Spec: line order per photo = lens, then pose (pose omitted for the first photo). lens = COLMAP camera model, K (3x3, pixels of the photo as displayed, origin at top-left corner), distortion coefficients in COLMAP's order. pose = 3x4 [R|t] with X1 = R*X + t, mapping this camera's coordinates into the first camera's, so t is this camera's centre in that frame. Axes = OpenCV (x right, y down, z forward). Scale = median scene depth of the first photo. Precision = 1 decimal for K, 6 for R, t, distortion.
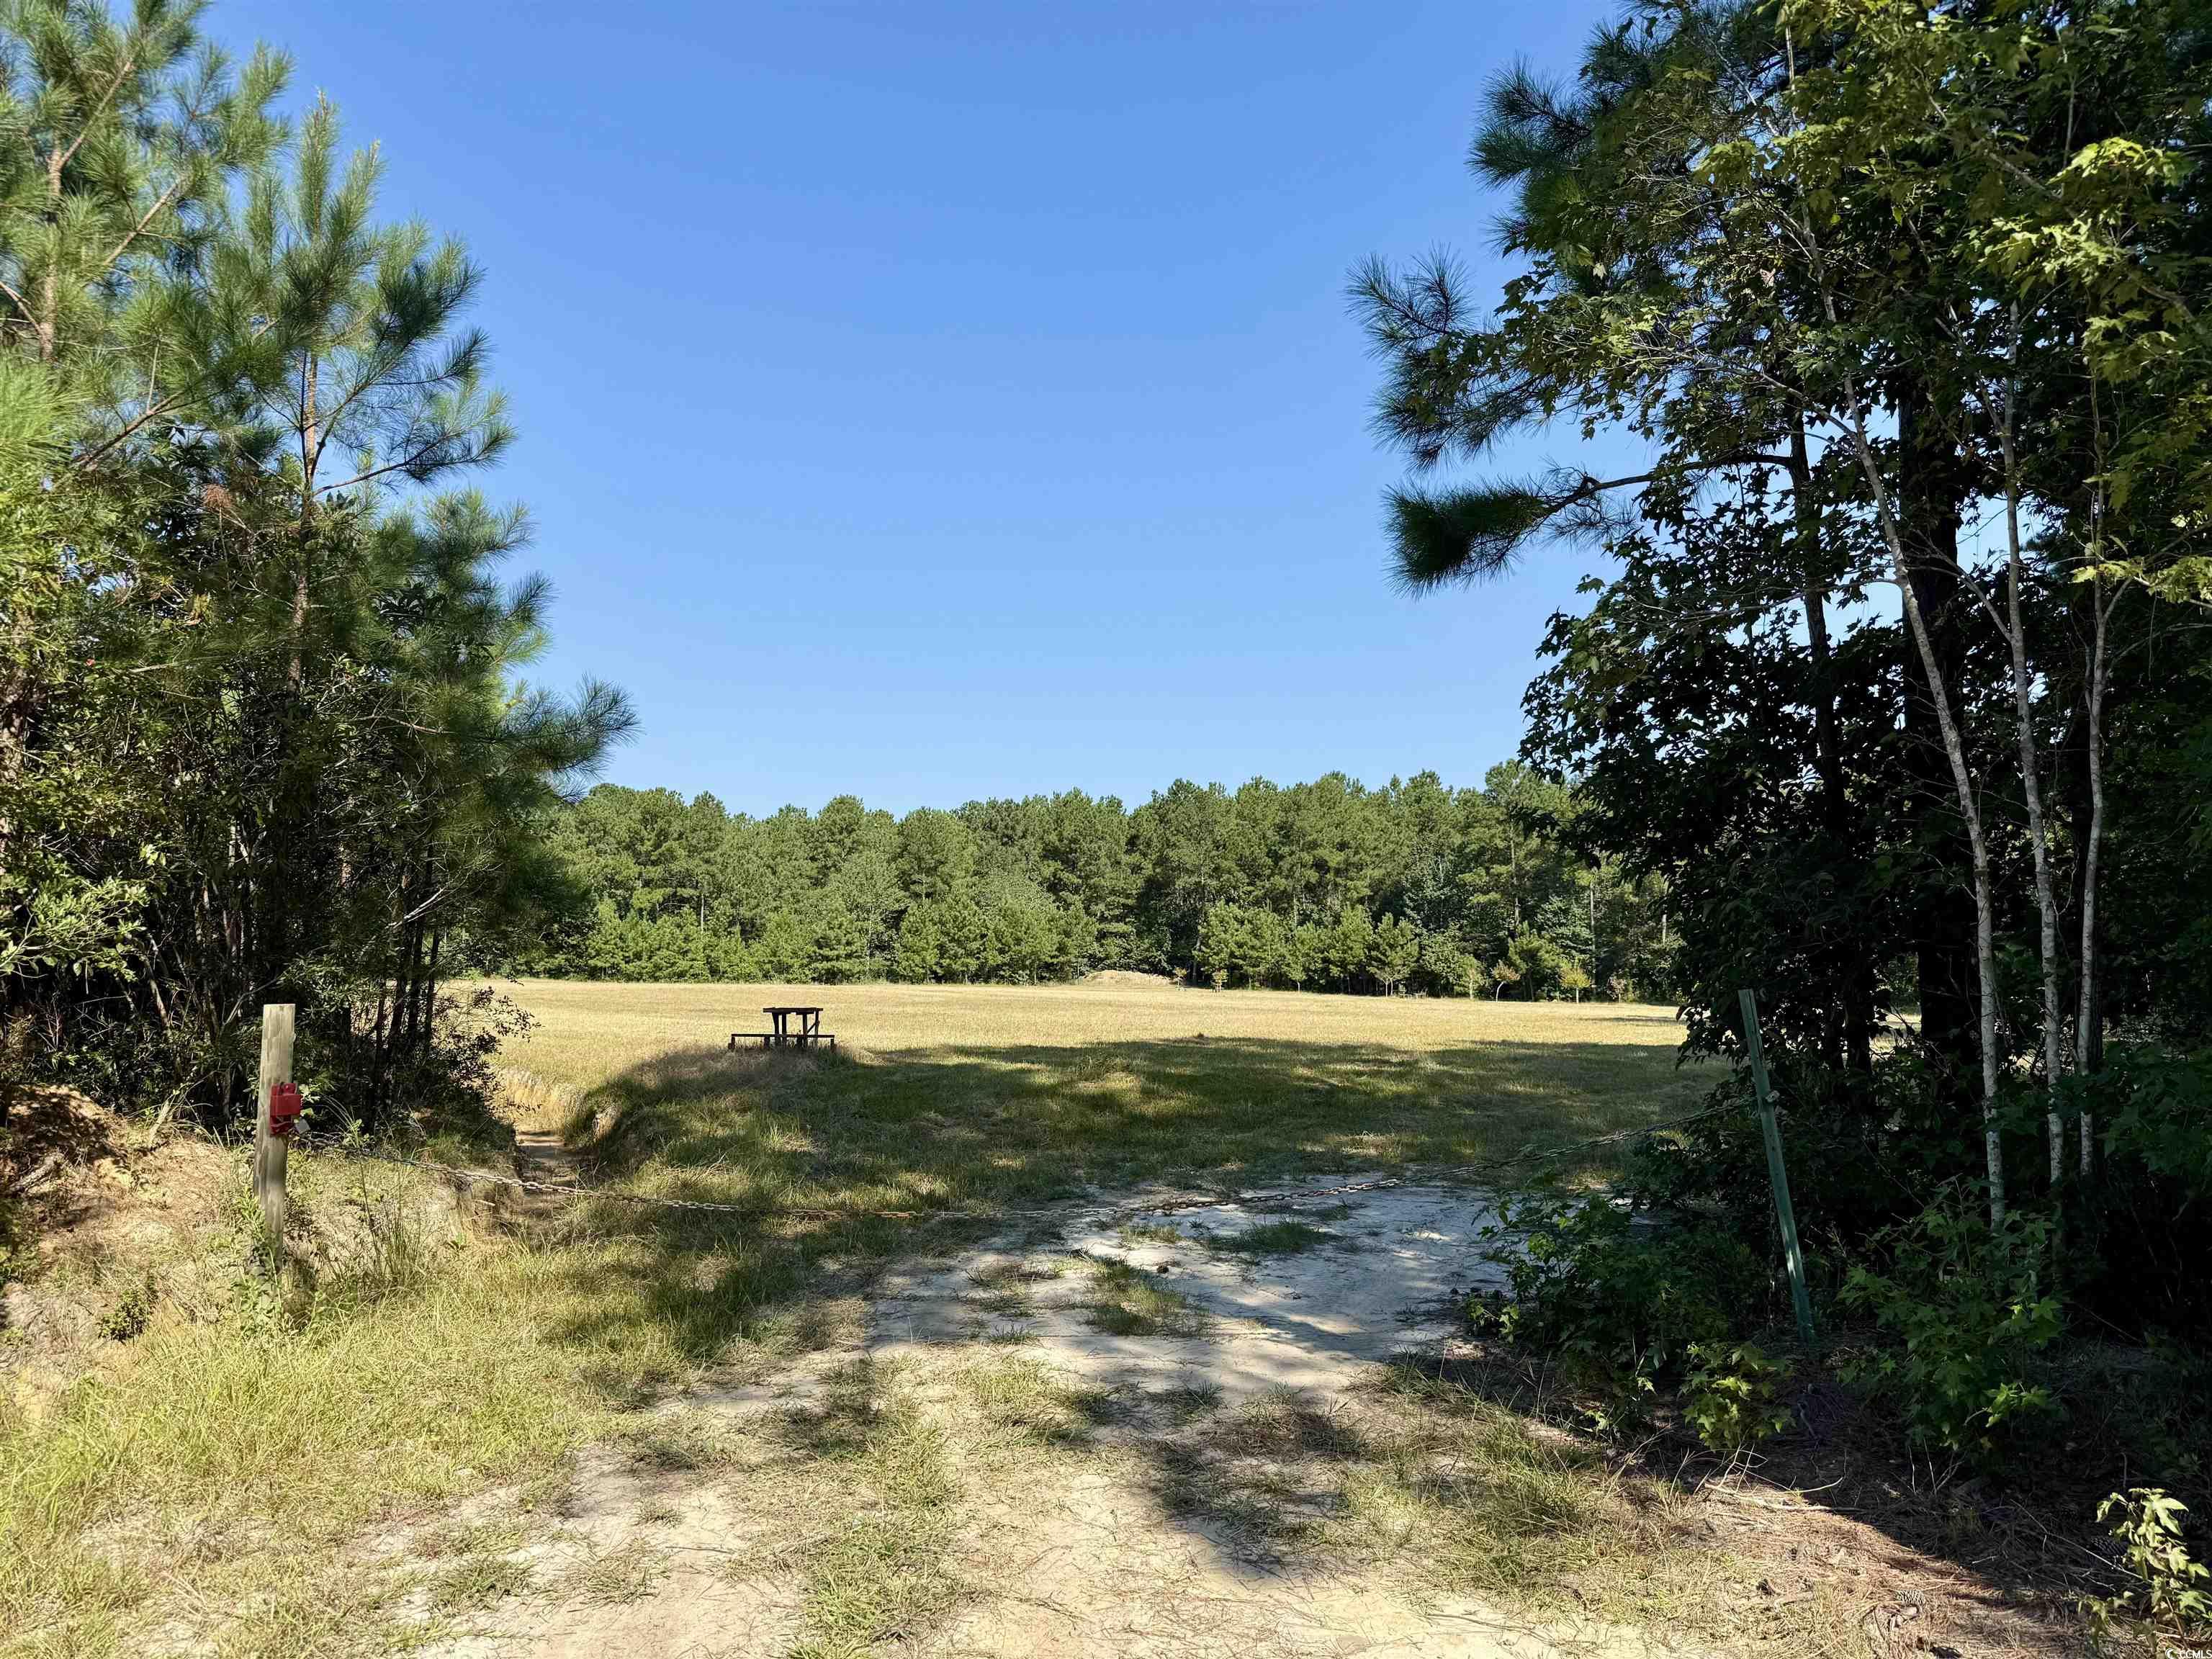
lens RADIAL K [[1492.9, 0, 1110.9], [0, 1492.9, 835.9], [0, 0, 1]] dist [0.066565, 0.000468]
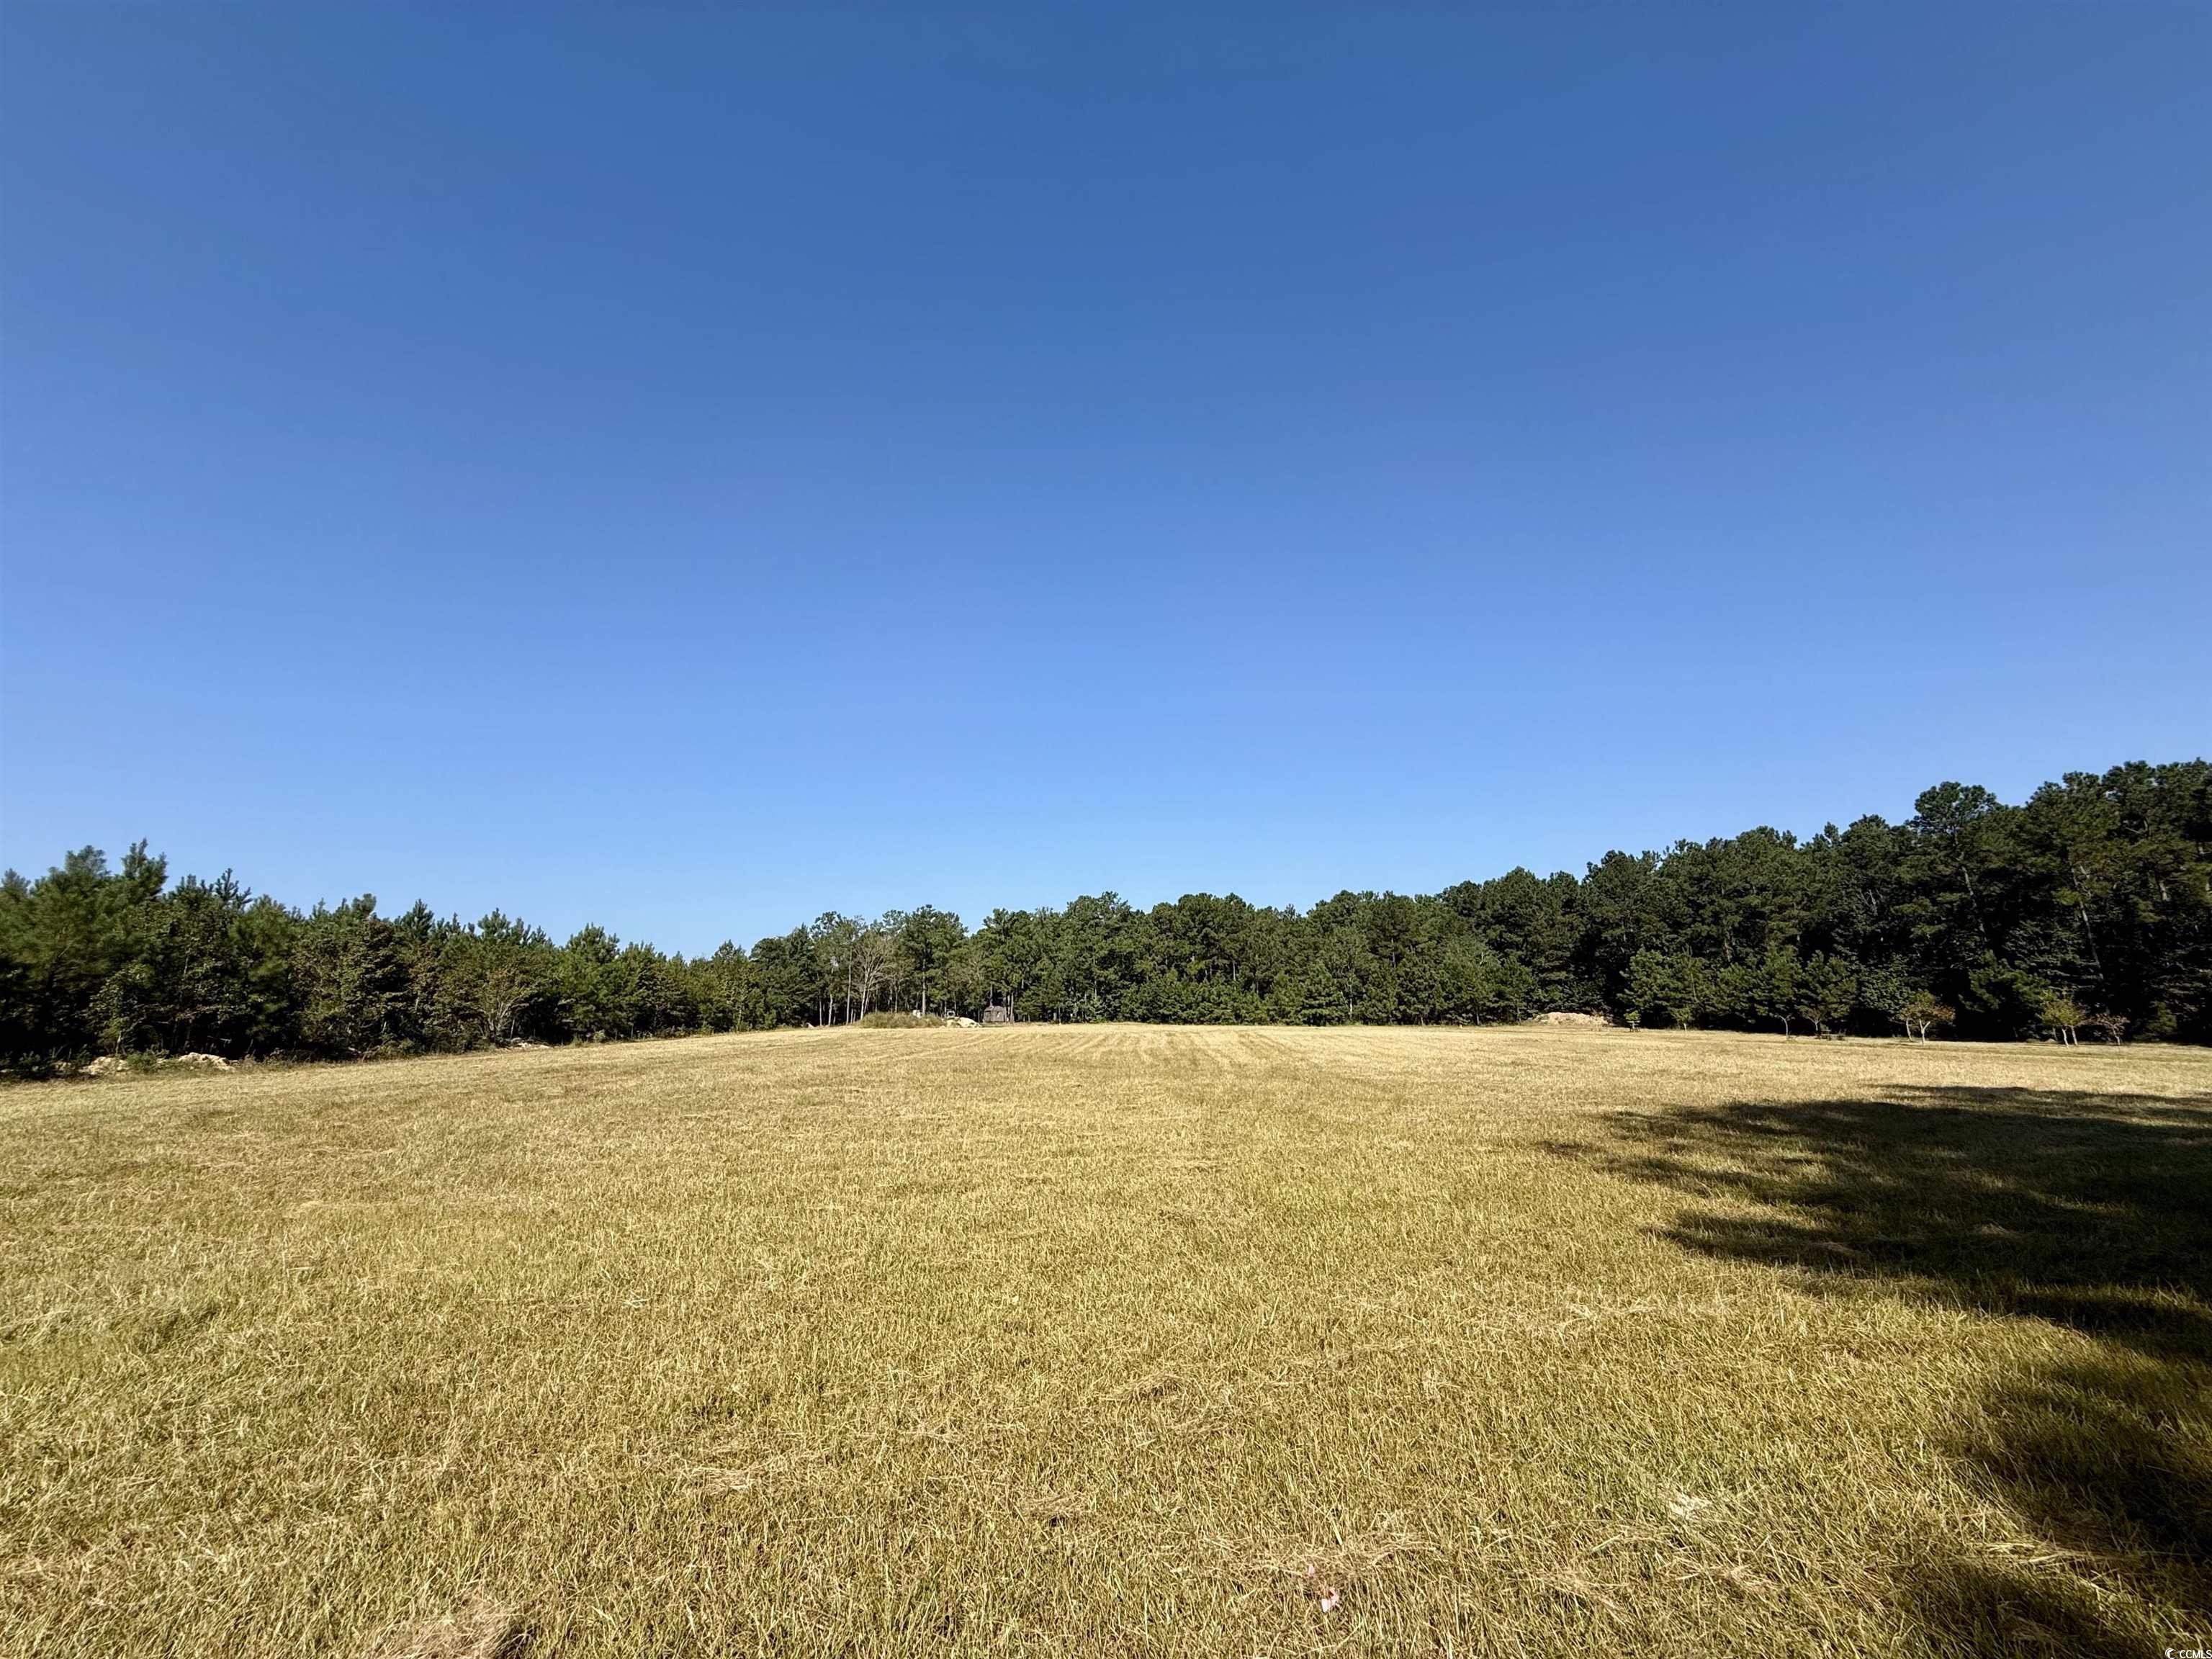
lens RADIAL K [[877.9, 0, 1109.3], [0, 877.9, 828.5], [0, 0, 1]] dist [-0.002984, -0.000094]
pose [[0.839795, -0.125568, -0.528183, 0.096587], [0.062006, 0.988703, -0.136463, 0.019005], [0.539352, 0.081851, 0.838093, 0.216434]]
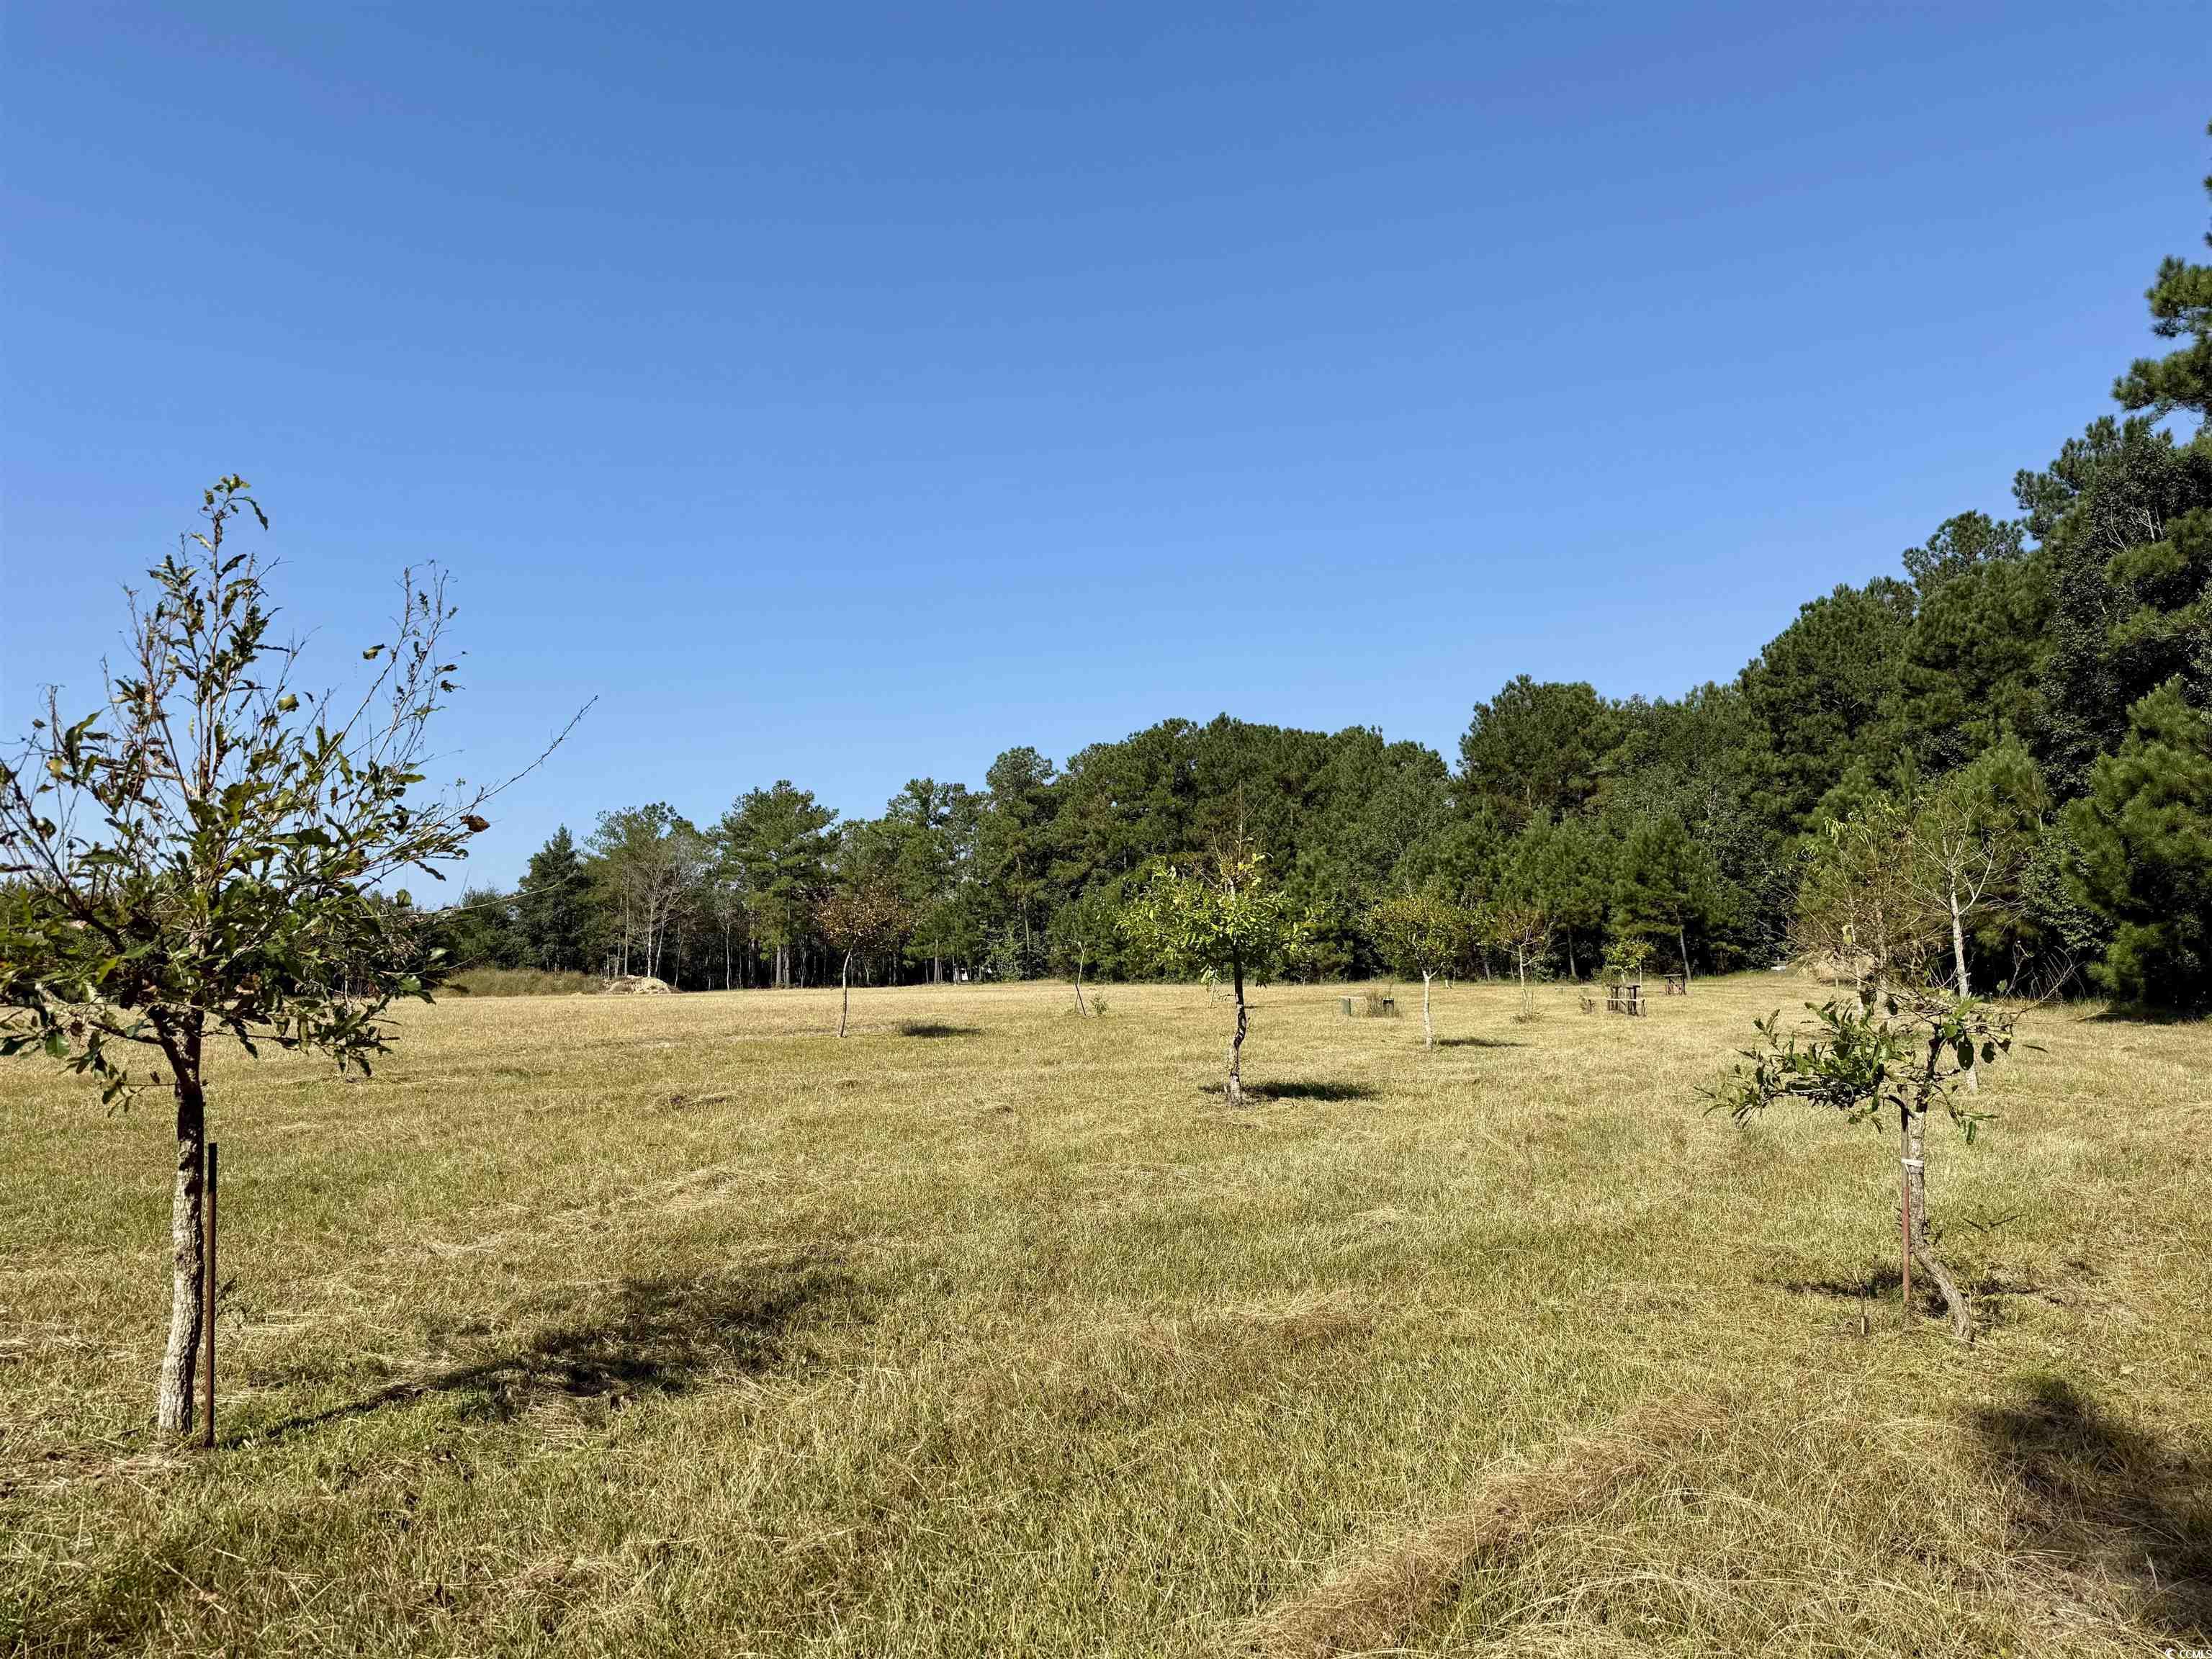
lens RADIAL K [[1492.9, 0, 1102.5], [0, 1492.9, 833.2], [0, 0, 1]] dist [0.066565, 0.000468]
pose [[0.520318, -0.099203, -0.848191, 0.308032], [0.102113, 0.993331, -0.053538, 0.061143], [0.847845, -0.058755, 0.526978, 0.598085]]
